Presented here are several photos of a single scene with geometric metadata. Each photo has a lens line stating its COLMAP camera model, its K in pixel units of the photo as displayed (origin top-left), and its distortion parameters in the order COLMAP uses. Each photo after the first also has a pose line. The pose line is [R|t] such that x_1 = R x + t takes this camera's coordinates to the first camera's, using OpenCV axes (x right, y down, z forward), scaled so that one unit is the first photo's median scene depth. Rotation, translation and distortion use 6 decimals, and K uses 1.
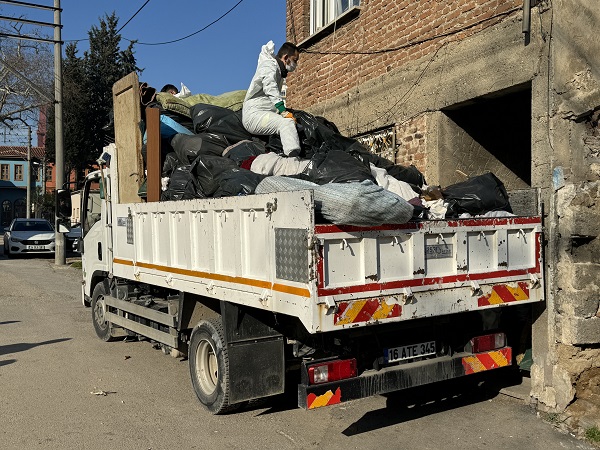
lens RADIAL K [[731.6, 0, 300.6], [0, 731.6, 226.4], [0, 0, 1]] dist [-0.064425, 0.000000]
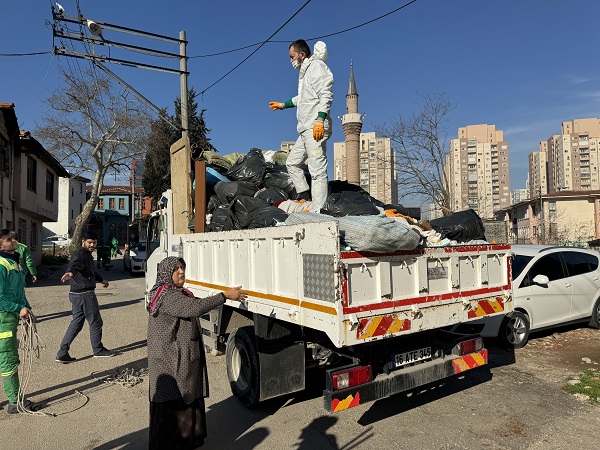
lens RADIAL K [[462.9, 0, 312.0], [0, 462.9, 216.3], [0, 0, 1]] dist [-0.001612, -0.024170]
pose [[0.999295, 0.001996, 0.037493, -0.043319], [0.000782, 0.997262, -0.073946, -0.002754], [-0.037538, 0.073924, 0.996557, 0.224450]]
